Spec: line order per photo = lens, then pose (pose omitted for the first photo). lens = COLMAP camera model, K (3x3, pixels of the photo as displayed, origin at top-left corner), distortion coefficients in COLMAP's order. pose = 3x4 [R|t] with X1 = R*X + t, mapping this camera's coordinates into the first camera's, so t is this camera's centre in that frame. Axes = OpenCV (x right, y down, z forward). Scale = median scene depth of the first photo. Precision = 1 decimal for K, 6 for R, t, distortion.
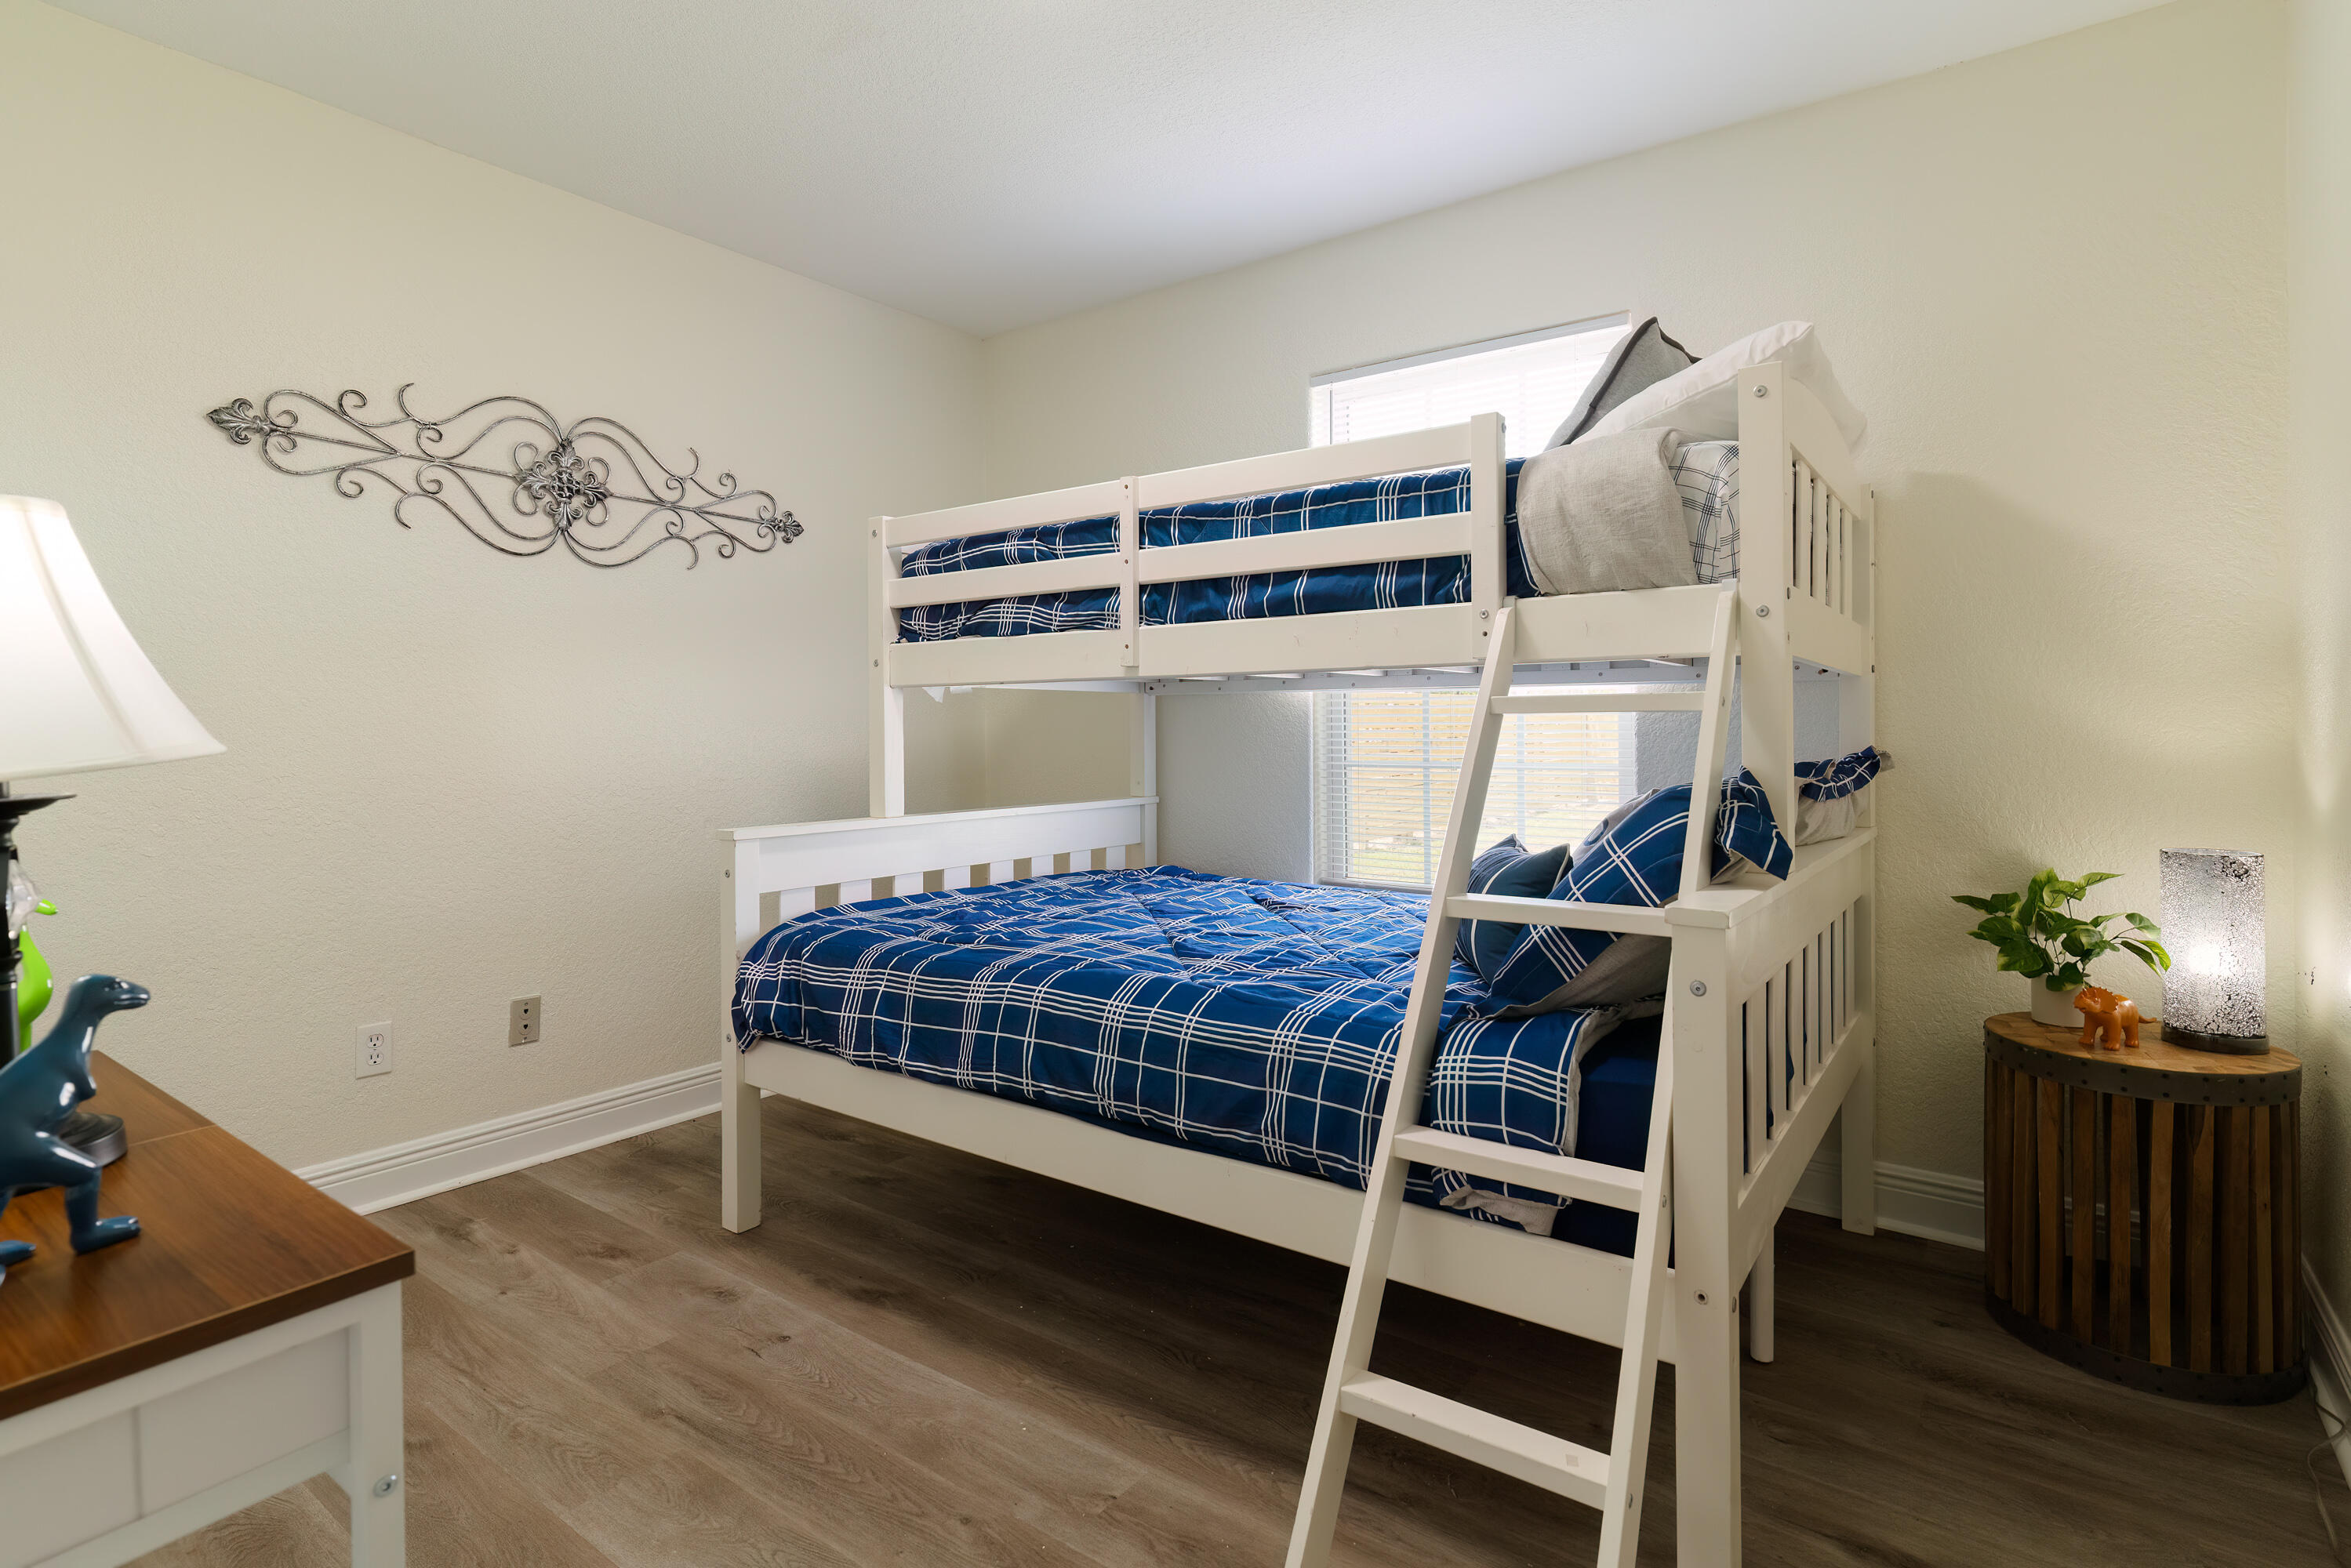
lens RADIAL K [[1168.5, 0, 1163.8], [0, 1168.5, 763.9], [0, 0, 1]] dist [0.002604, 0.000370]
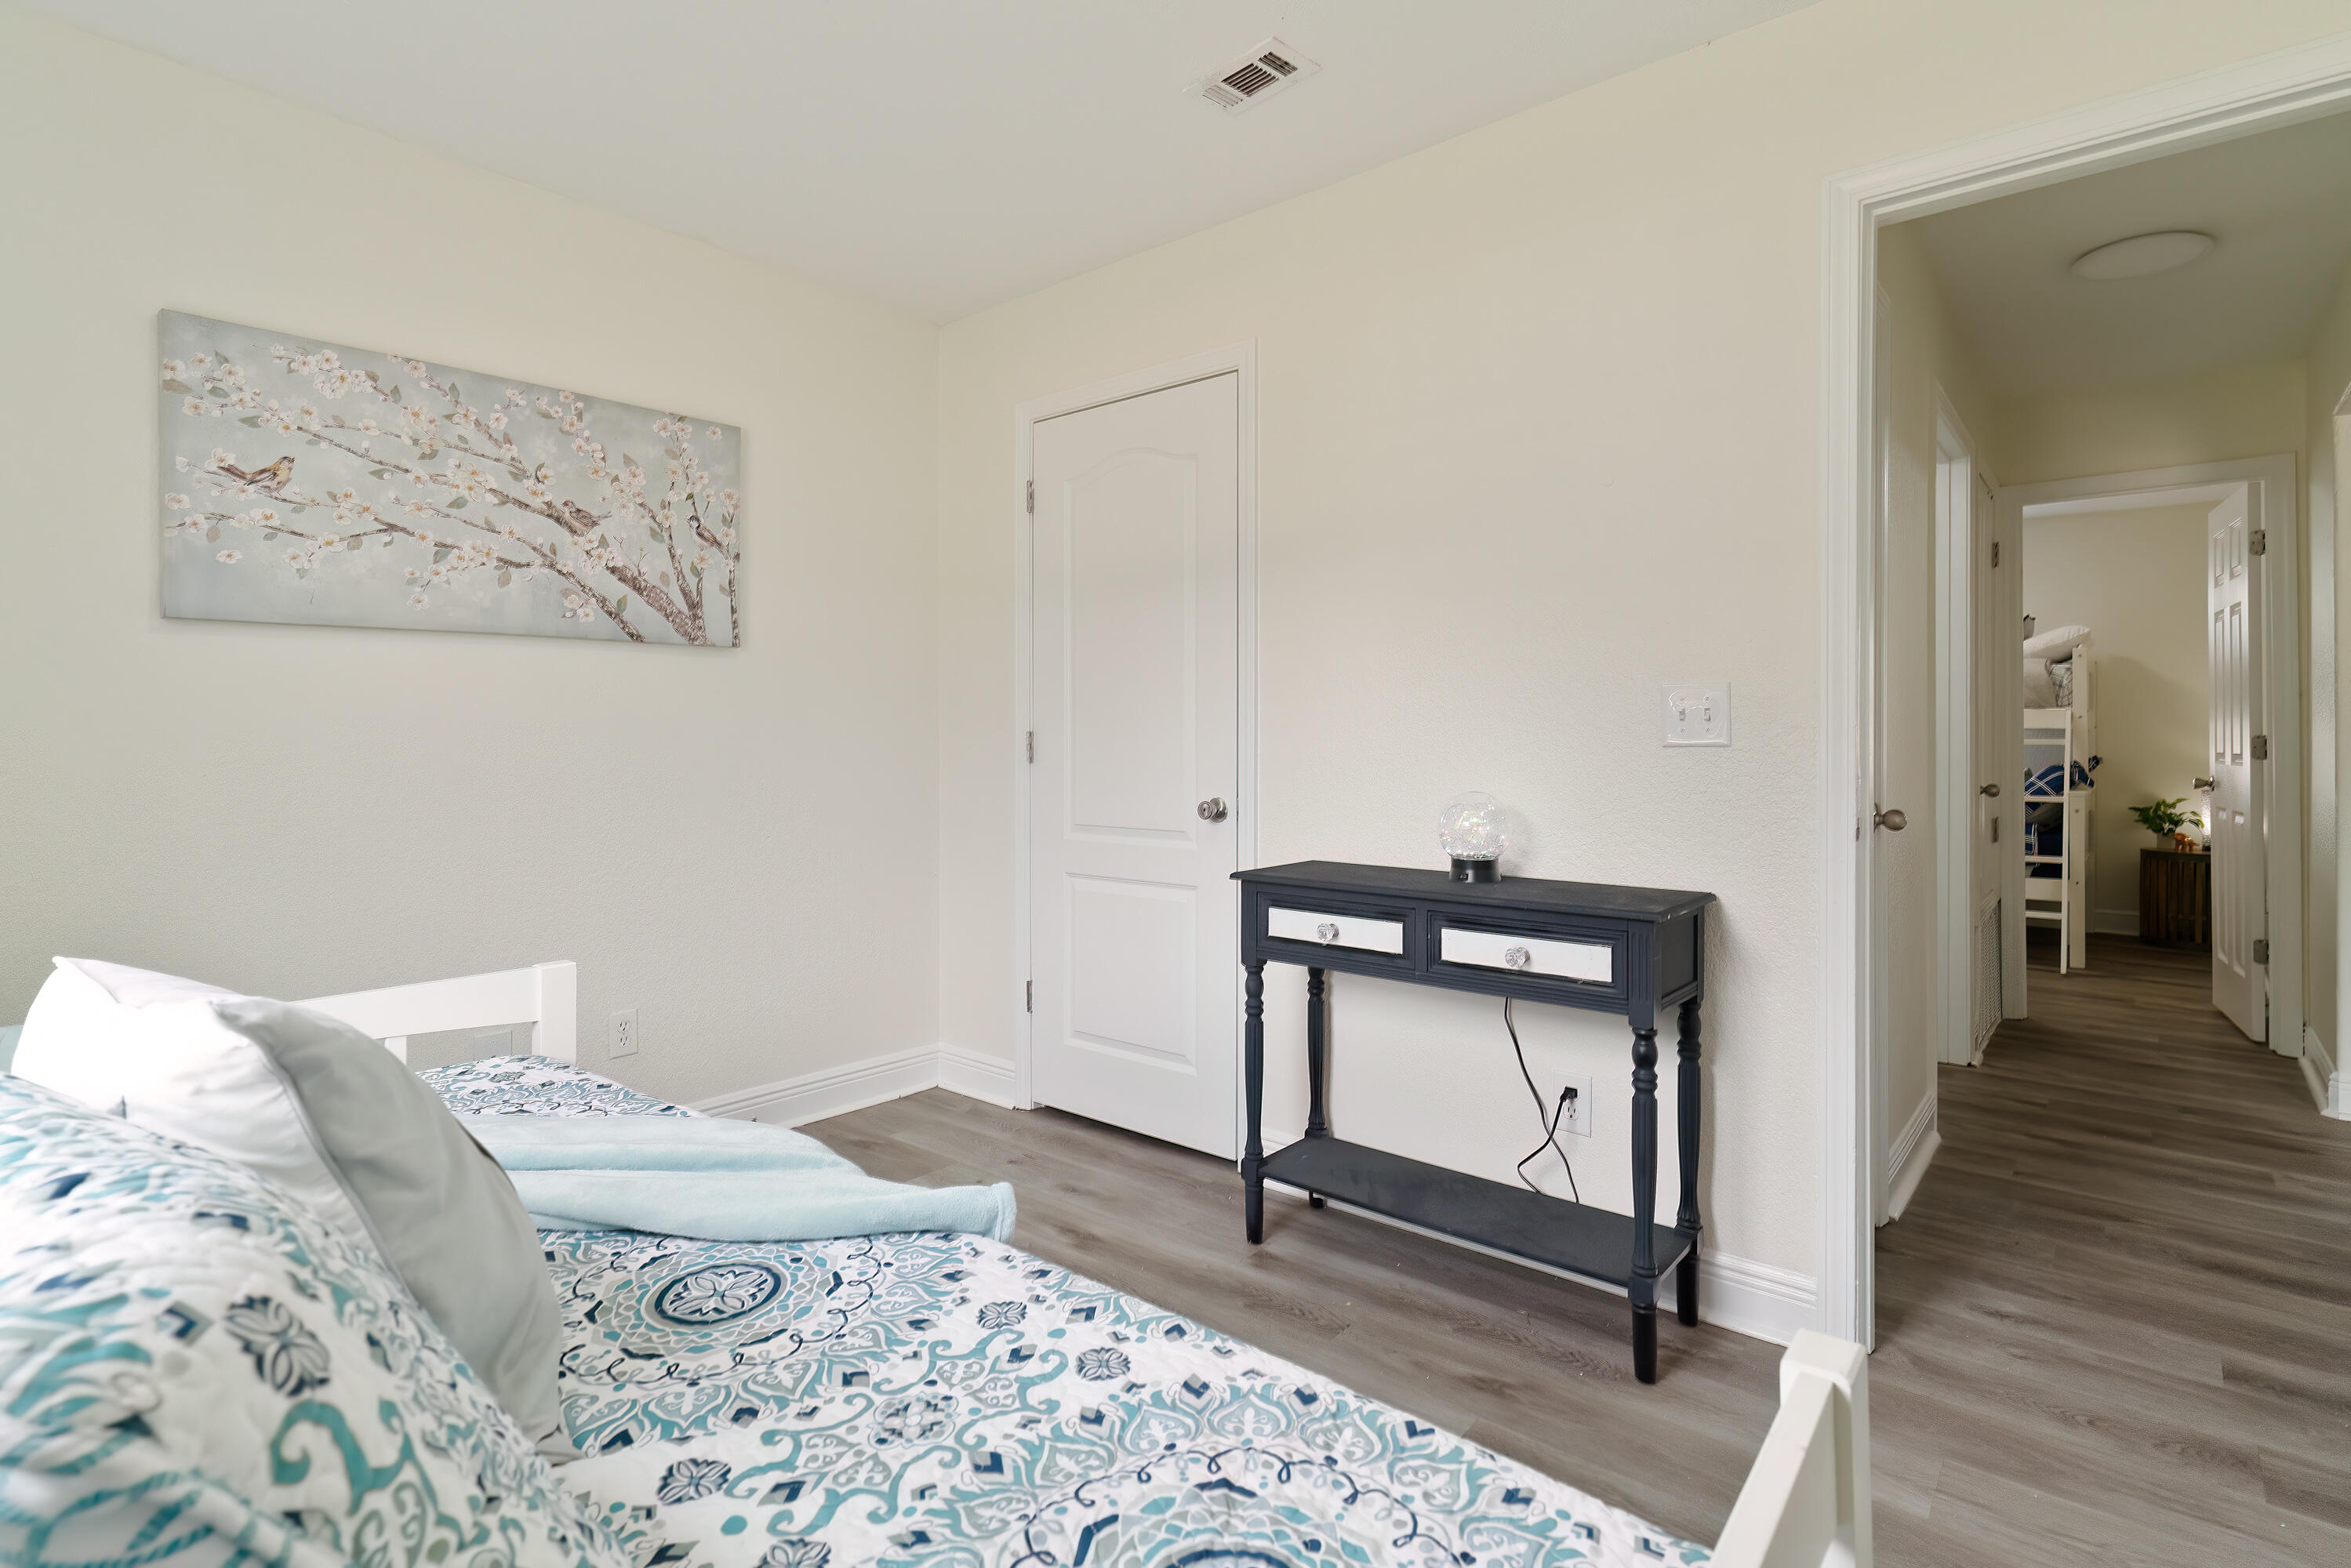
lens RADIAL K [[1169.4, 0, 1184.6], [0, 1169.4, 770.0], [0, 0, 1]] dist [-0.000670, -0.000958]
pose [[0.998773, -0.002497, -0.049456, -2.055100], [0.002051, 0.999957, -0.009059, 0.061593], [0.049477, 0.008946, 0.998735, -2.717070]]
